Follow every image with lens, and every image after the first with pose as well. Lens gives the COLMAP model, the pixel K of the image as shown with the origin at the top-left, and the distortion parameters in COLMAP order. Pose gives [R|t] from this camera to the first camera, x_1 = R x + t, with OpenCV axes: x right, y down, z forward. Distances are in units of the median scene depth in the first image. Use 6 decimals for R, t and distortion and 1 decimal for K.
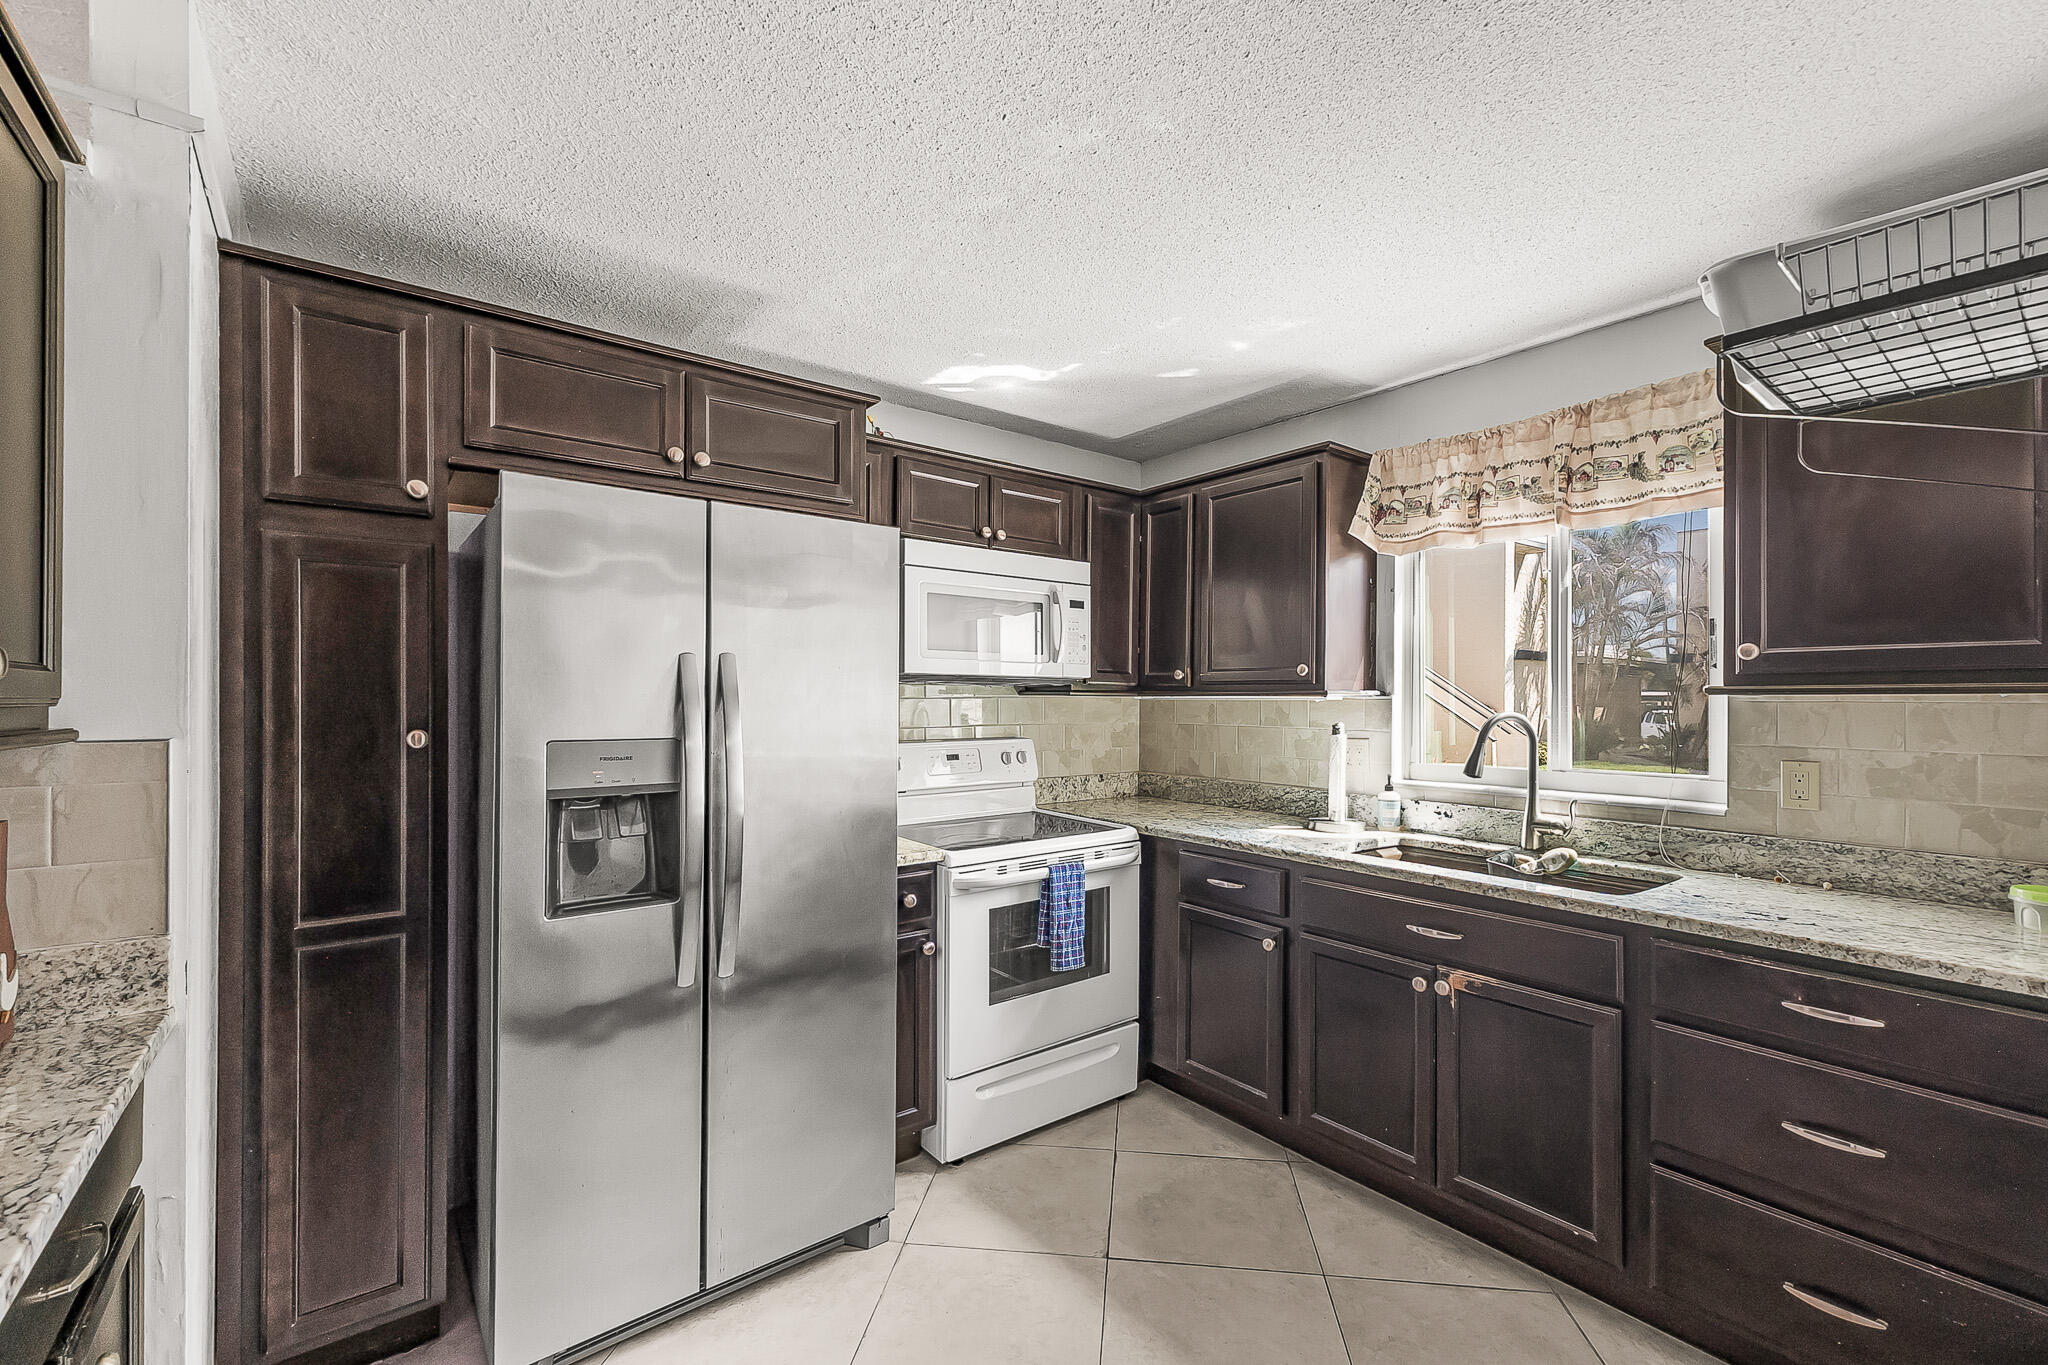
lens RADIAL K [[887.0, 0, 1030.2], [0, 887.0, 694.2], [0, 0, 1]] dist [0.009397, -0.000063]
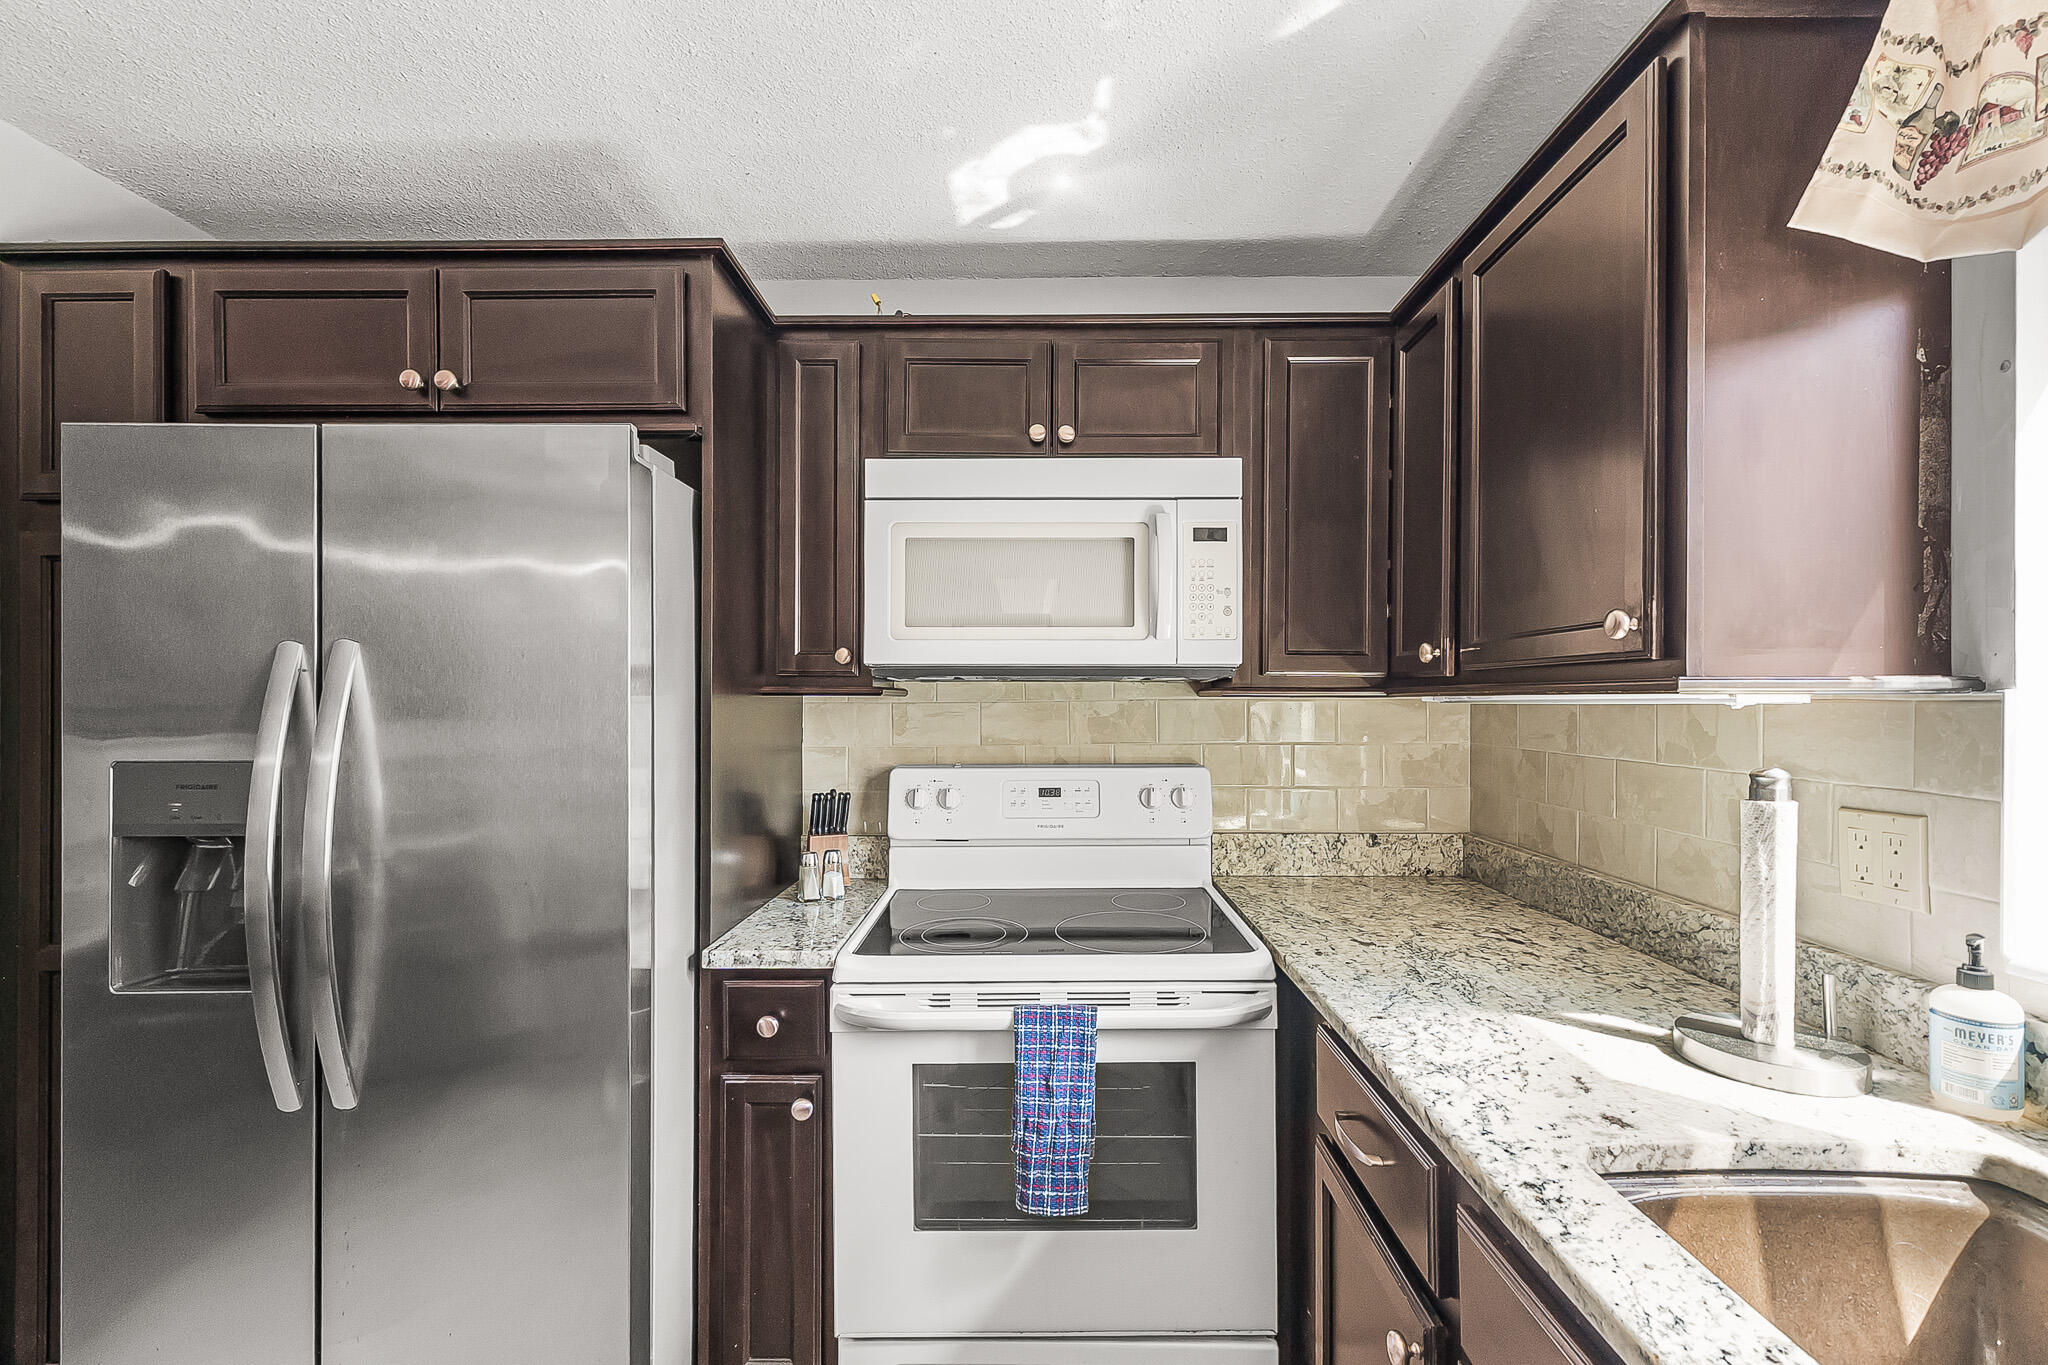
lens RADIAL K [[887.0, 0, 1027.4], [0, 887.0, 695.4], [0, 0, 1]] dist [0.009397, -0.000063]
pose [[0.779693, -0.006861, -0.626124, 0.333679], [0.006974, 0.999973, -0.002273, 0.001446], [0.626123, -0.002594, 0.779720, 0.519960]]
